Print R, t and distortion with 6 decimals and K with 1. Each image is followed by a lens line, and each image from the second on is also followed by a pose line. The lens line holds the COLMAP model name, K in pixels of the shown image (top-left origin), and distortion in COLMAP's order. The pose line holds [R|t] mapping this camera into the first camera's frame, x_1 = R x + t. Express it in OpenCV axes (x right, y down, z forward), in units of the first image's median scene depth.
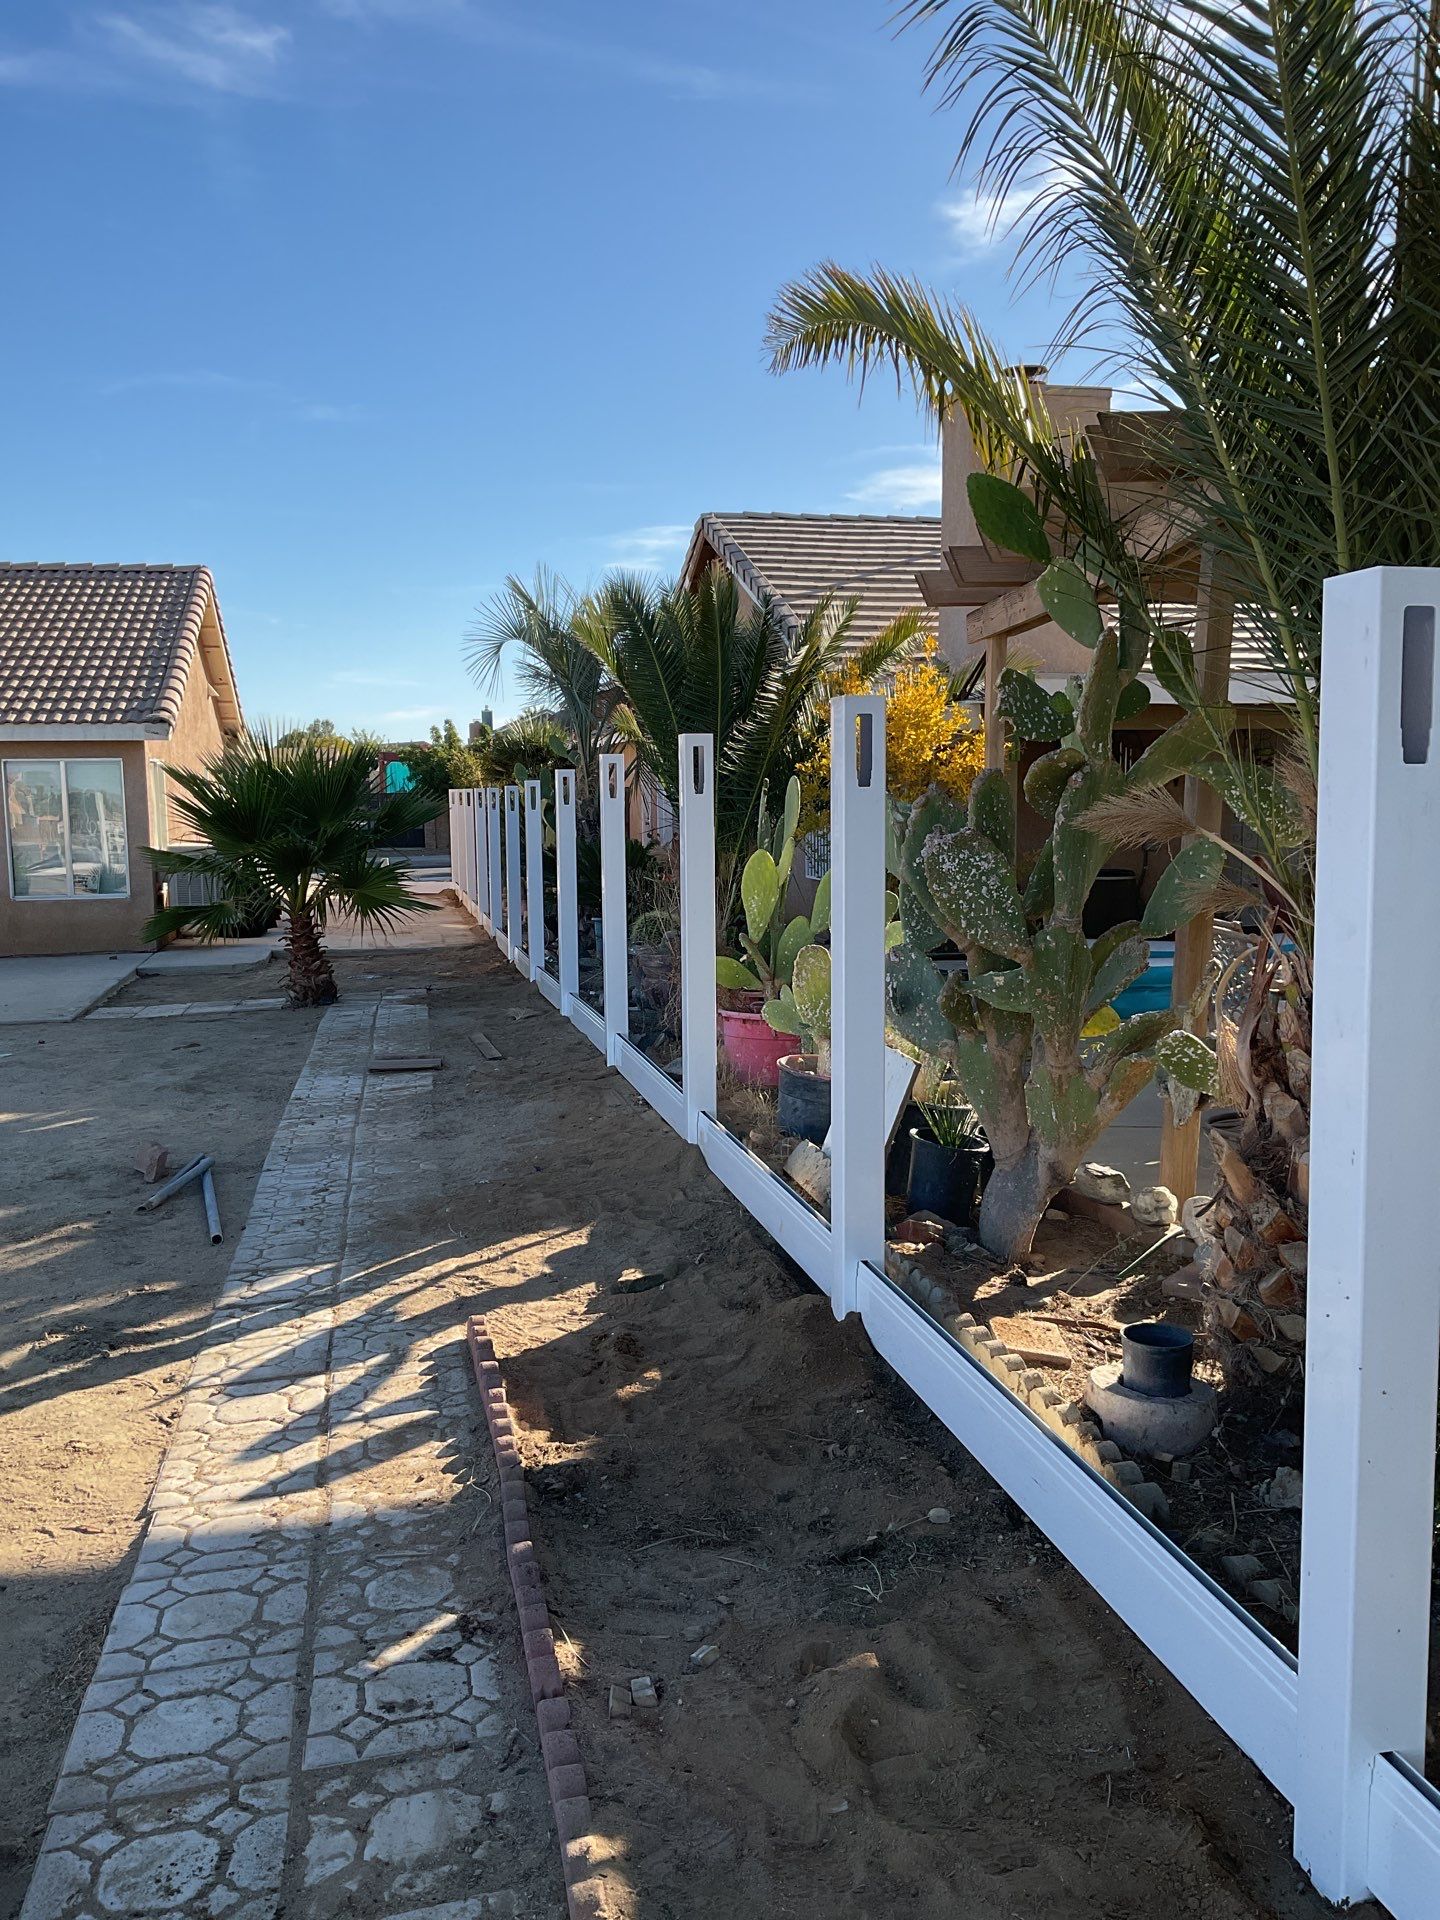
lens RADIAL K [[1544.5, 0, 720.3], [0, 1544.5, 949.4], [0, 0, 1]] dist [0.036606, -0.079106]
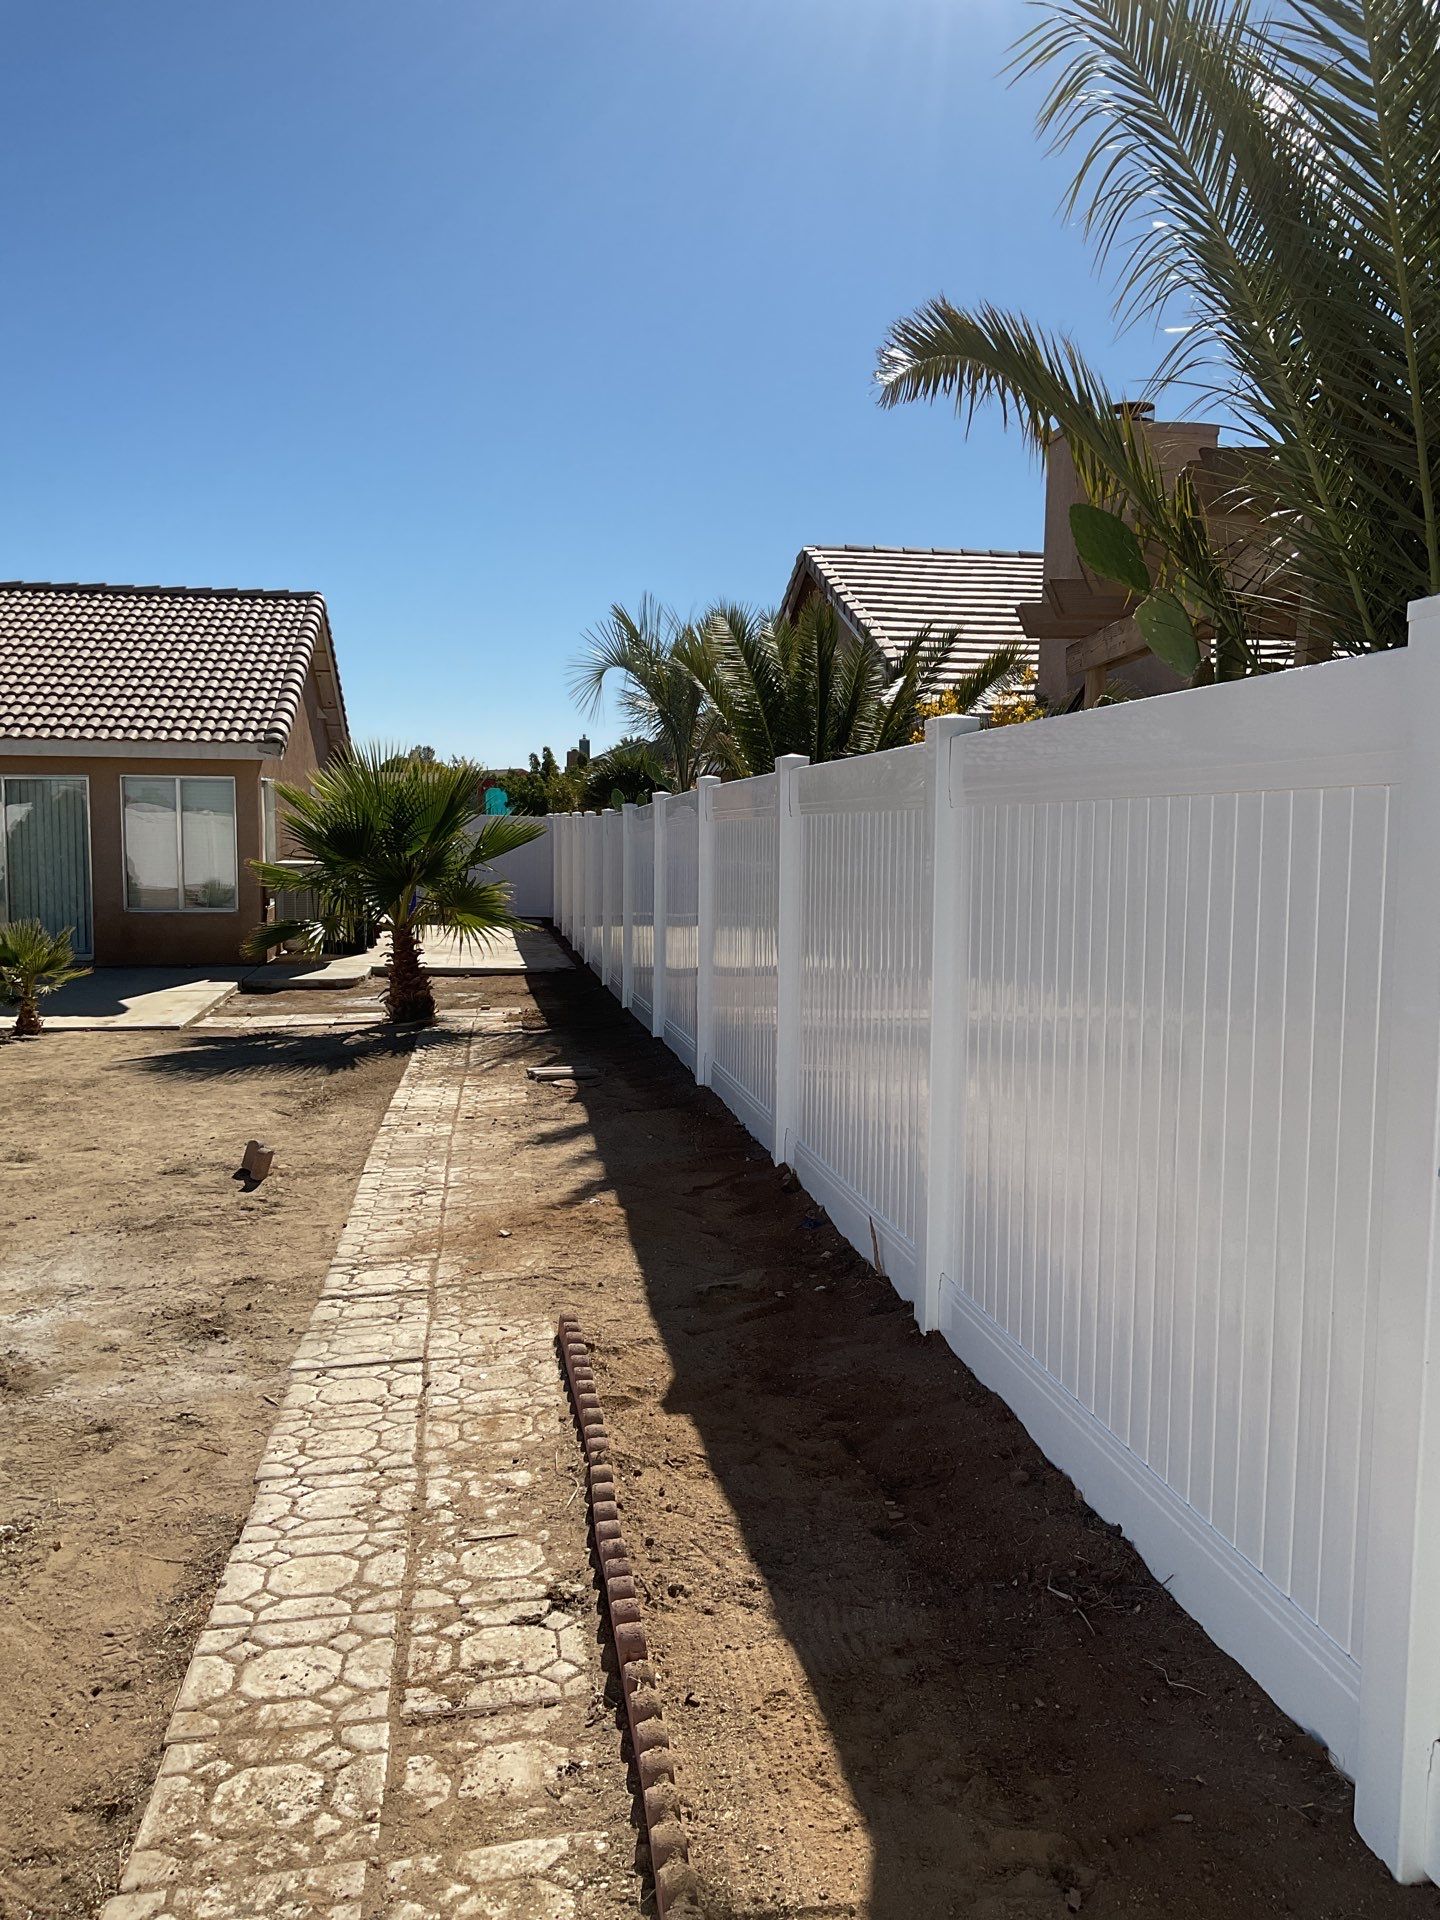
lens RADIAL K [[1547.6, 0, 720.0], [0, 1547.6, 960.0], [0, 0, 1]] dist [0.048309, -0.096912]
pose [[0.997945, 0.026935, -0.058148, -0.003337], [-0.027756, 0.999525, -0.013363, 0.016440], [0.057761, 0.014950, 0.998219, -0.042760]]
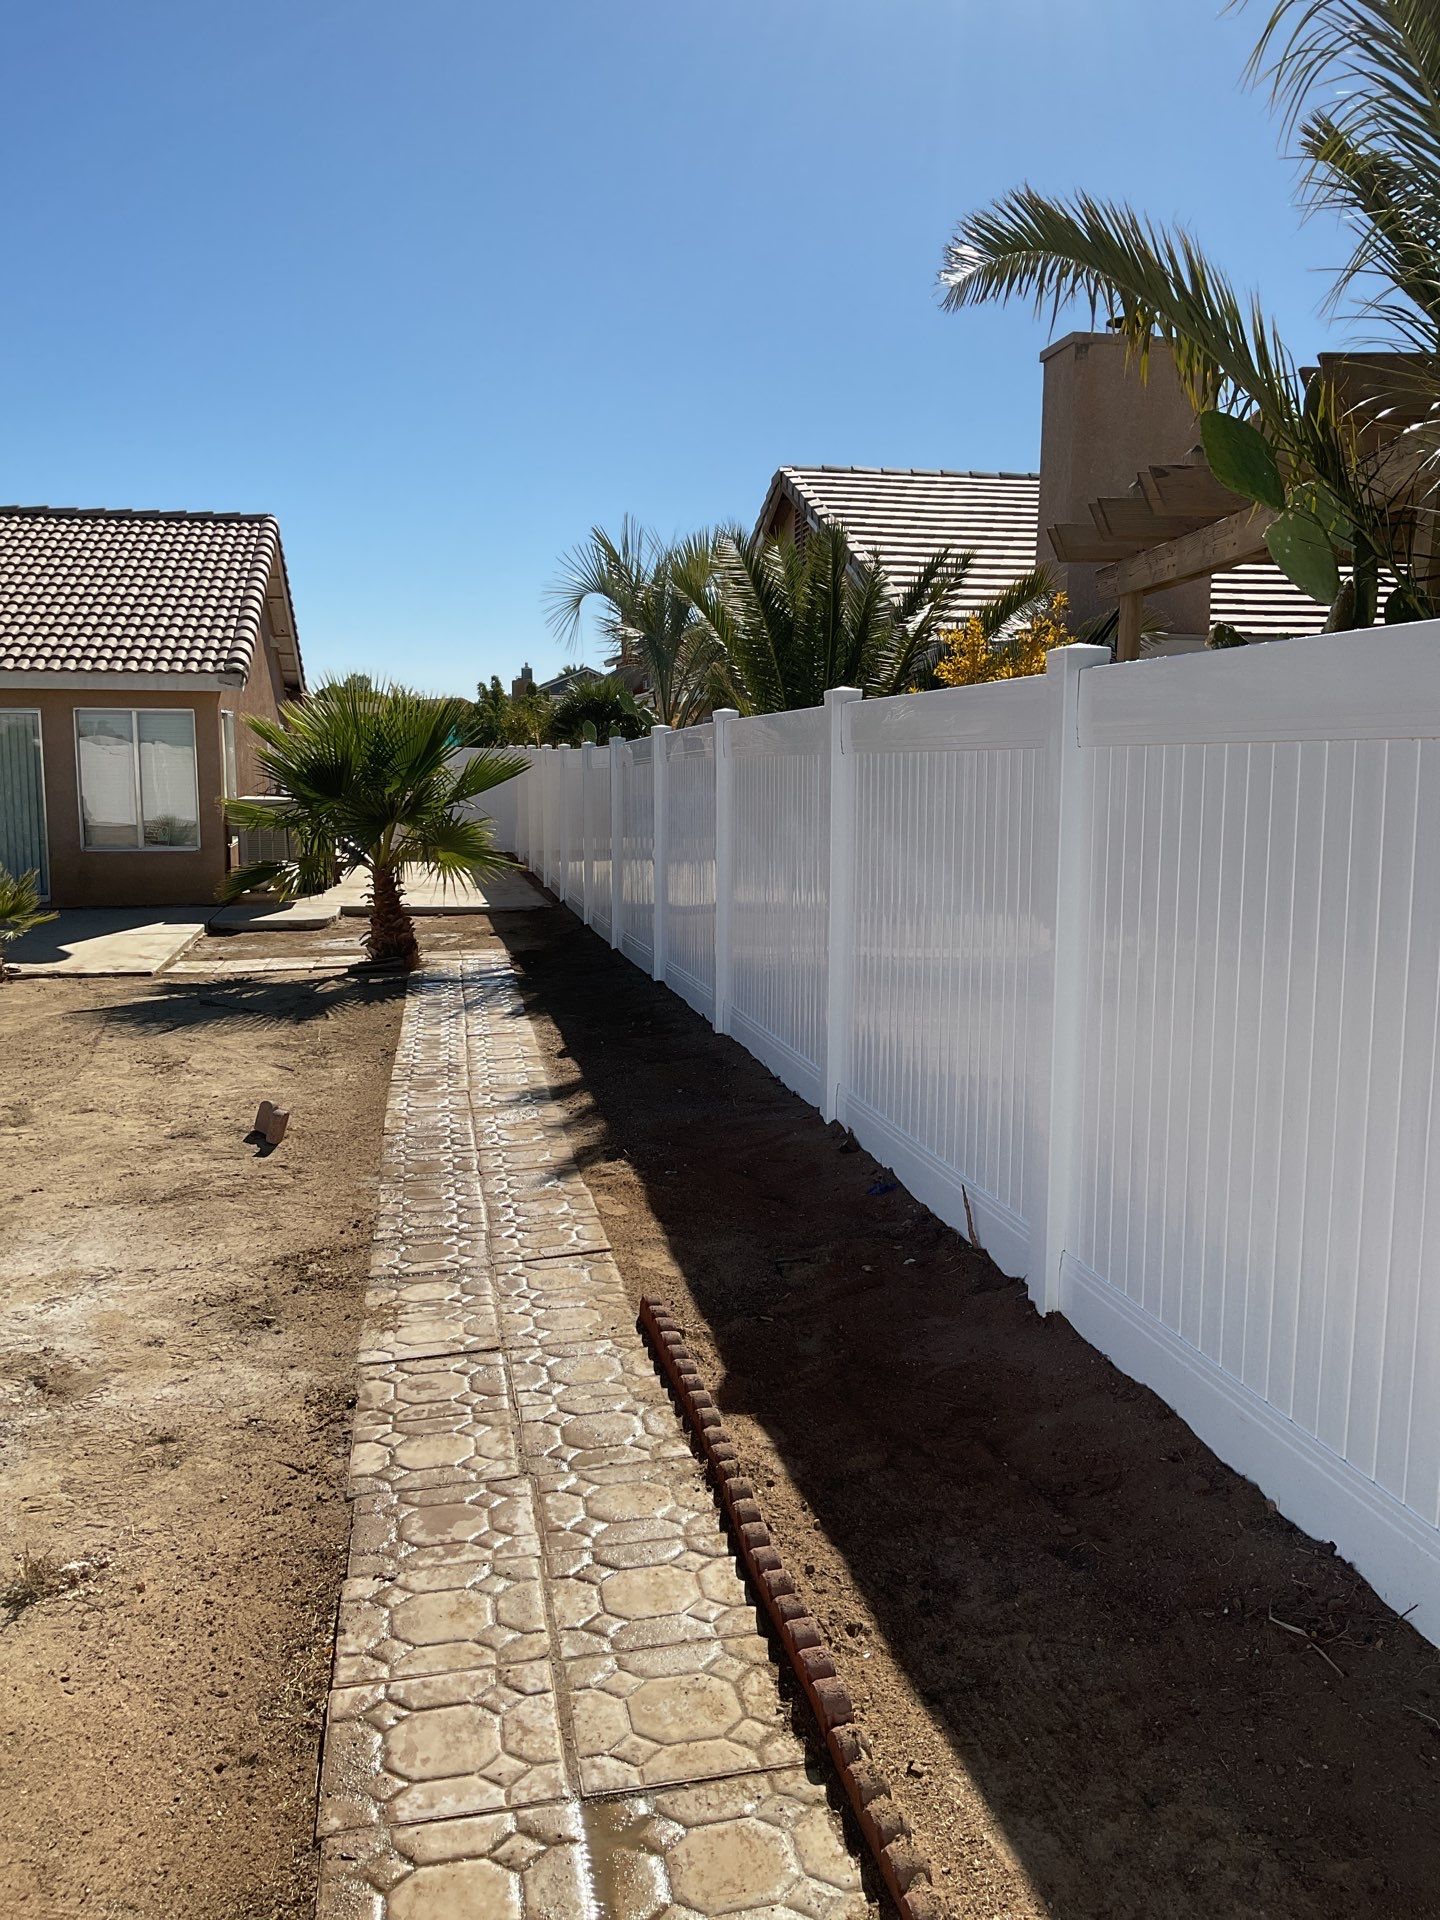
lens RADIAL K [[1552.8, 0, 715.5], [0, 1552.8, 957.9], [0, 0, 1]] dist [0.028737, -0.048491]
pose [[0.999546, 0.020071, -0.022485, -0.136048], [-0.019401, 0.999372, 0.029635, -0.002636], [0.023066, -0.029186, 0.999308, 0.059849]]
